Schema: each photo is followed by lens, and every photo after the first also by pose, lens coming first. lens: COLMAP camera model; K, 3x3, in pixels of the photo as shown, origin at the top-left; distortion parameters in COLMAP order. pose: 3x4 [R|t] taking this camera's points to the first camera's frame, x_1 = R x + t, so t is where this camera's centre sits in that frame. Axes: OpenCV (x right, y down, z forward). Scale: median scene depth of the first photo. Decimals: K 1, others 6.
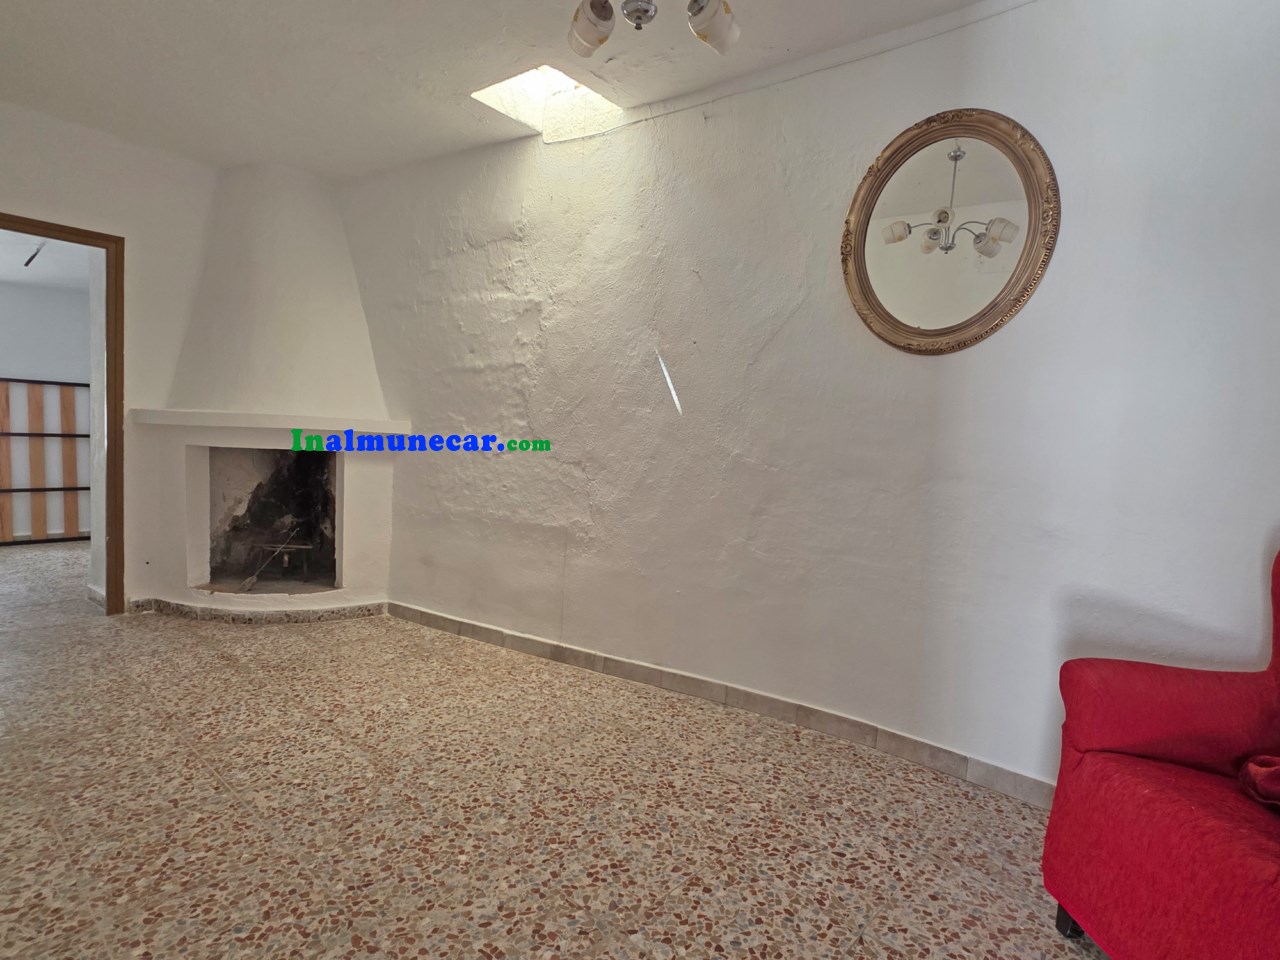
lens RADIAL K [[678.1, 0, 639.0], [0, 678.1, 474.8], [0, 0, 1]] dist [0.003714, 0.001189]
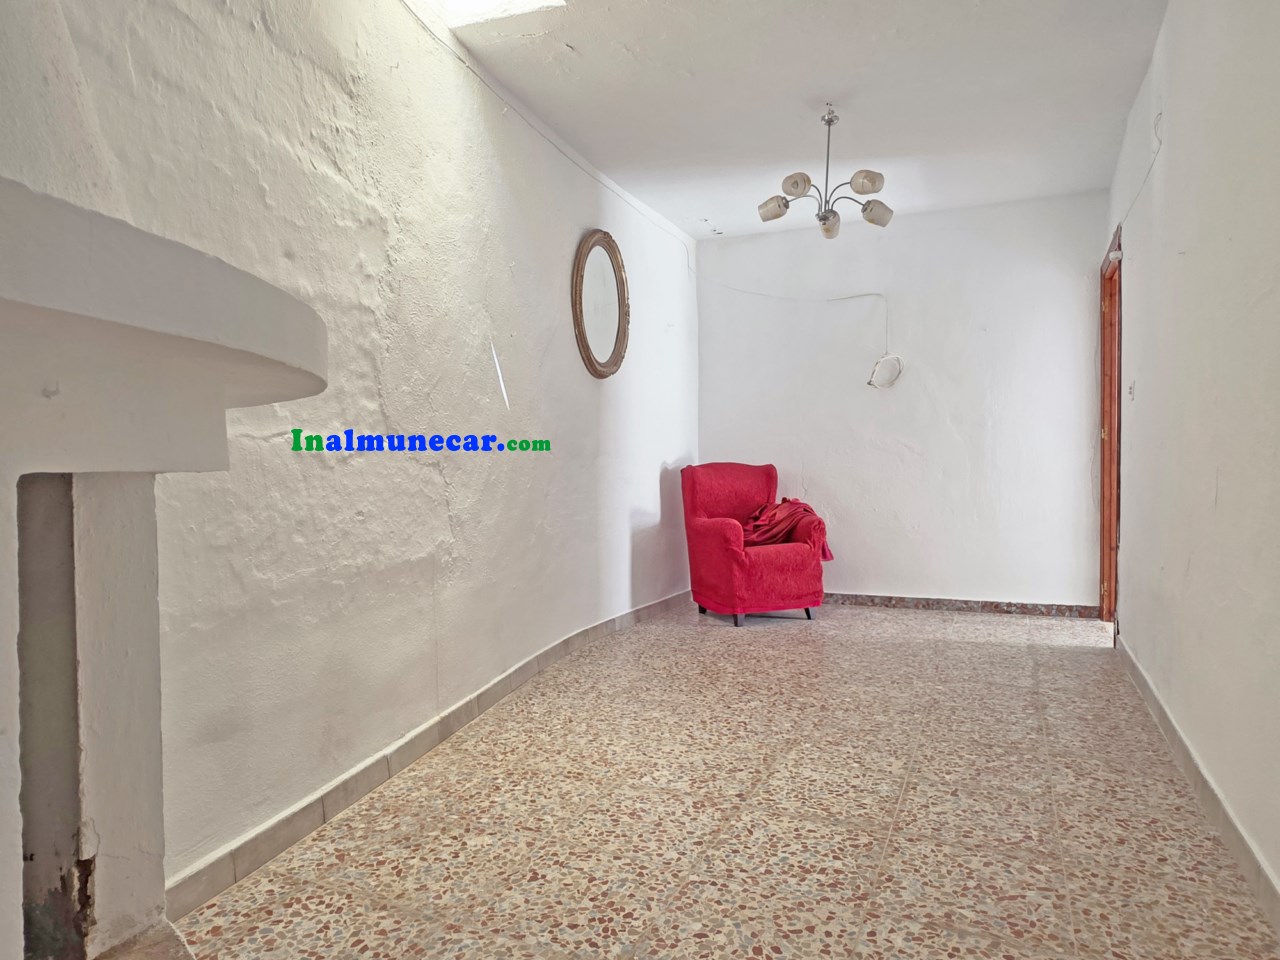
lens RADIAL K [[749.4, 0, 638.7], [0, 749.4, 478.9], [0, 0, 1]] dist [0.003651, -0.000129]
pose [[-0.266263, -0.060799, 0.961981, -0.924809], [0.054061, 0.995496, 0.077881, -0.052237], [-0.962383, 0.072743, -0.261777, 0.988506]]
